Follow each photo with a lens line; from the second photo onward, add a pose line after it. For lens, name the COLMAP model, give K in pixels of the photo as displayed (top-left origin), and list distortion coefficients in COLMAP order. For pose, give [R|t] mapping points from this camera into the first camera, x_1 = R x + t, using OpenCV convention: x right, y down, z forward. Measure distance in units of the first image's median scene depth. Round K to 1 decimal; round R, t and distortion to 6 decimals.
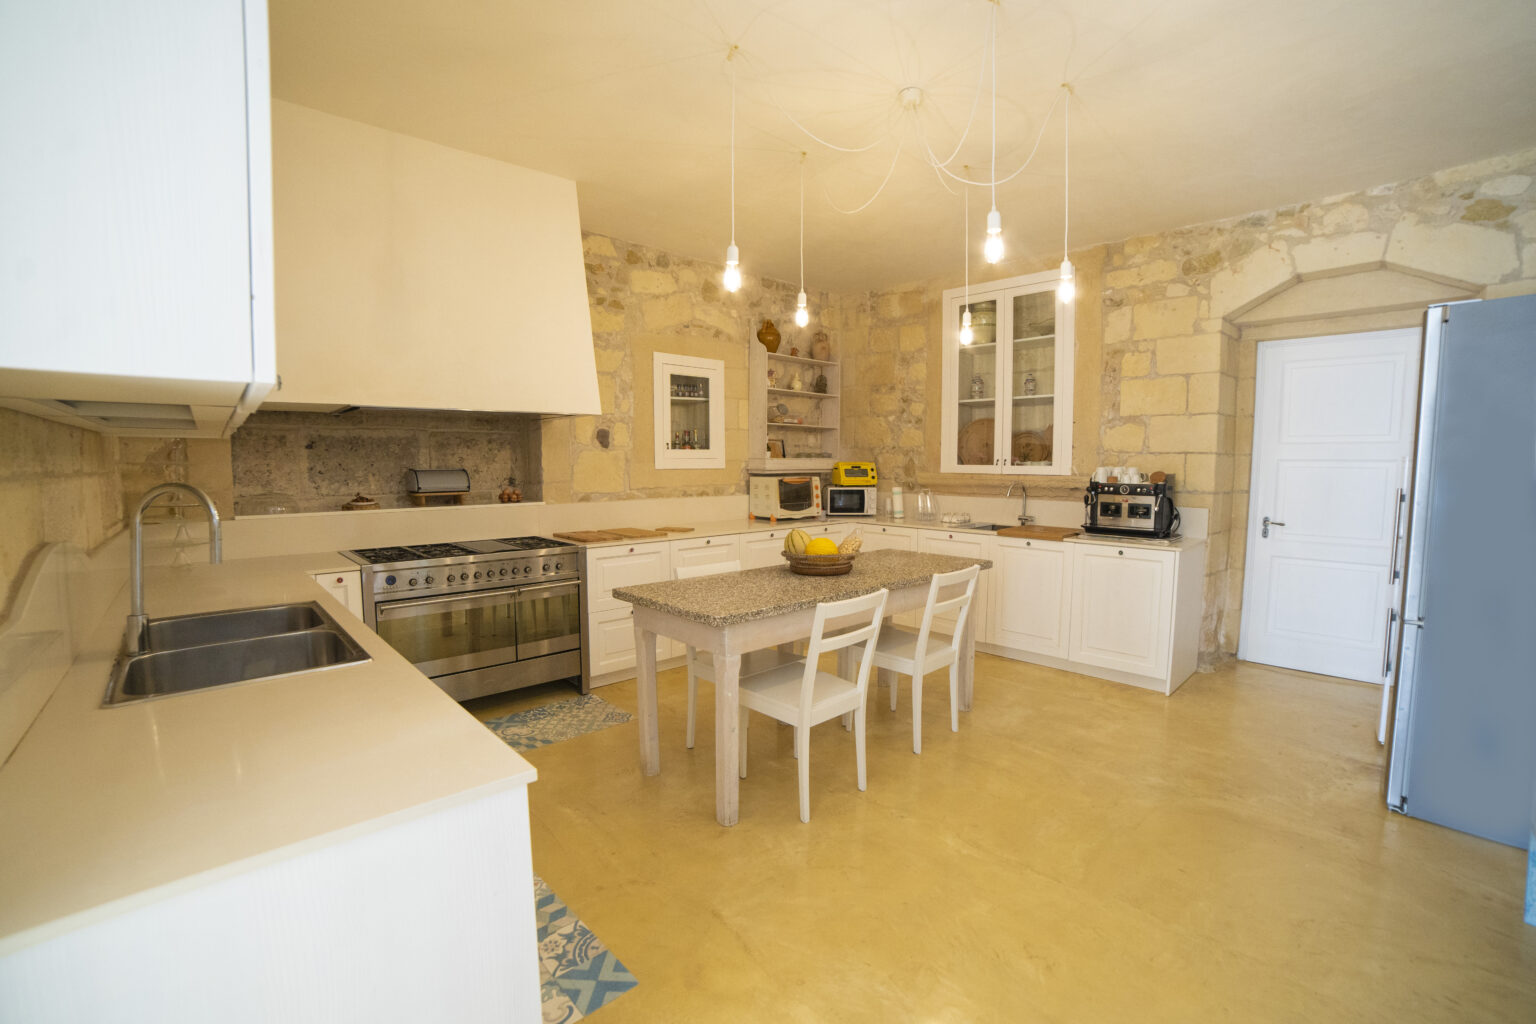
lens RADIAL K [[660.7, 0, 759.1], [0, 660.7, 513.8], [0, 0, 1]] dist [-0.116847, 0.045214]
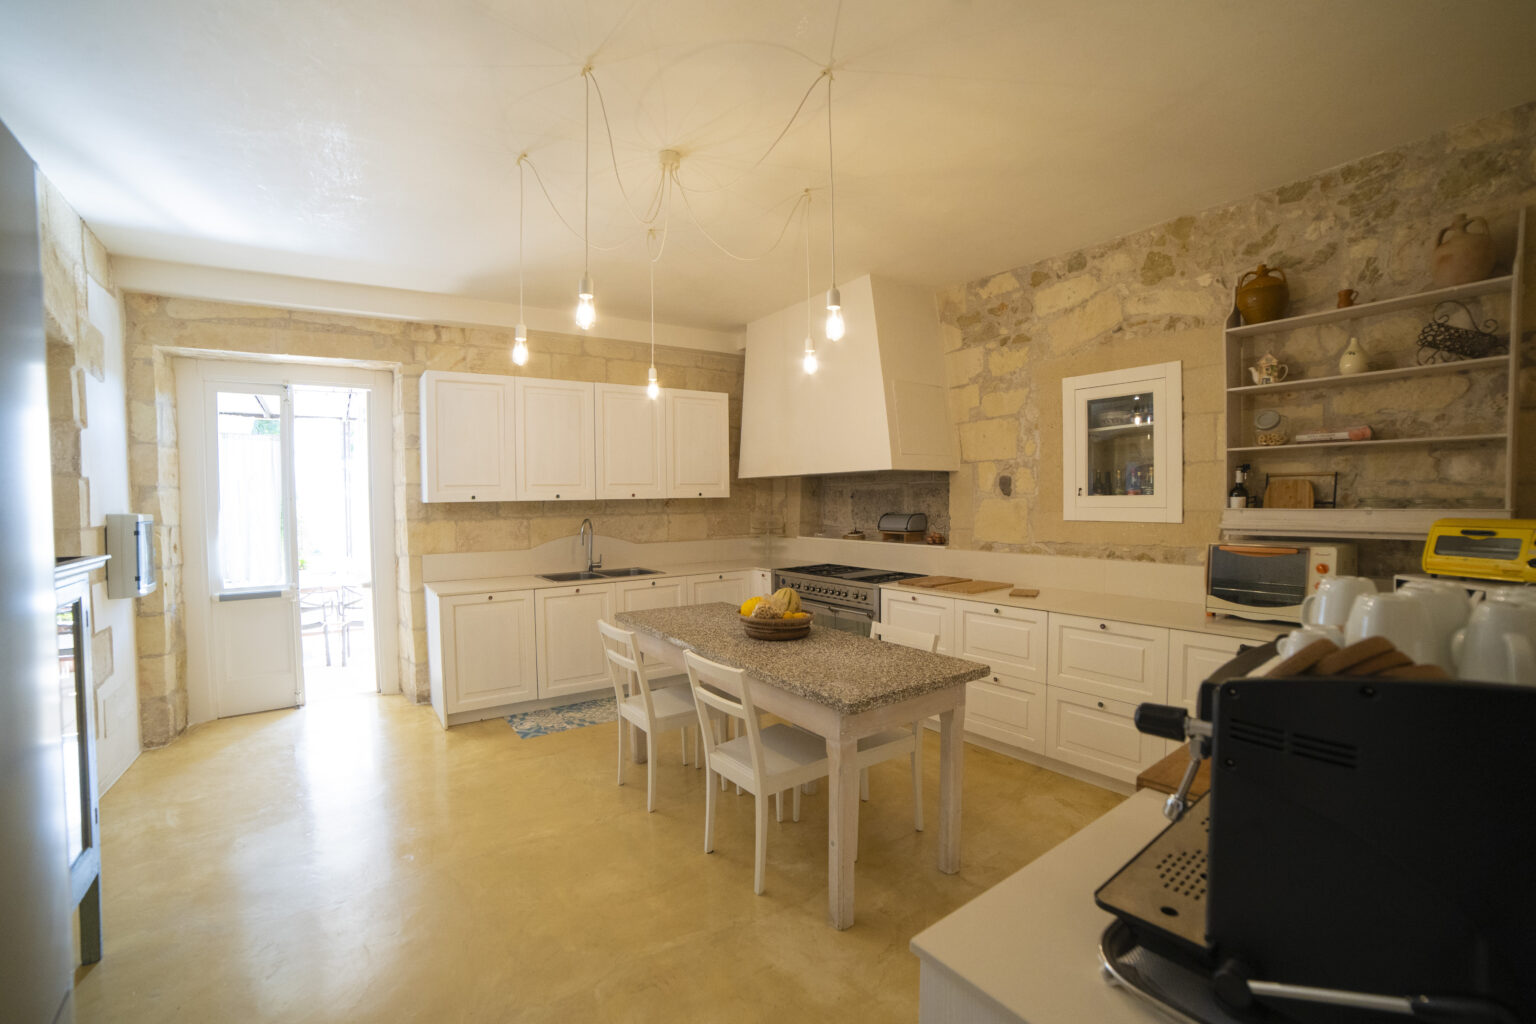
lens RADIAL K [[660.7, 0, 759.1], [0, 660.7, 513.8], [0, 0, 1]] dist [-0.116847, 0.045214]
pose [[-0.146546, 0.024056, -0.988911, 0.767336], [-0.069521, 0.996982, 0.034554, -0.085308], [0.986758, 0.073814, -0.144431, 0.818526]]
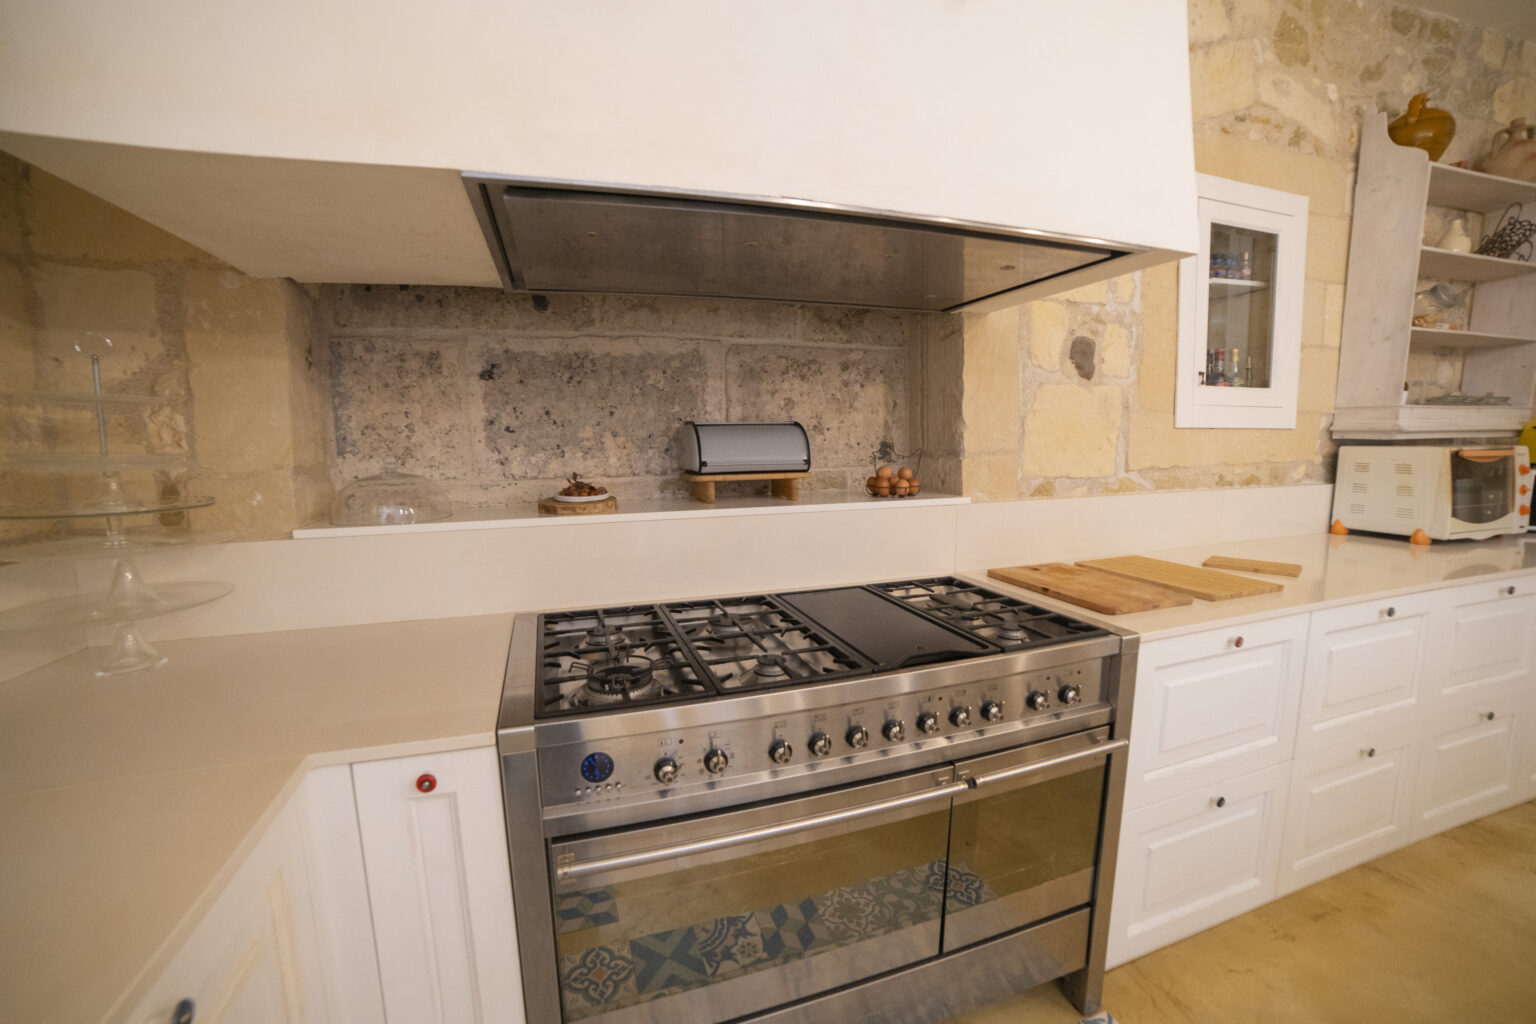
lens RADIAL K [[660.7, 0, 759.1], [0, 660.7, 513.8], [0, 0, 1]] dist [-0.116847, 0.045214]
pose [[0.909153, 0.037608, -0.414760, -0.263127], [-0.020589, 0.998755, 0.045430, -0.023363], [0.415953, -0.032763, 0.908796, 0.519205]]
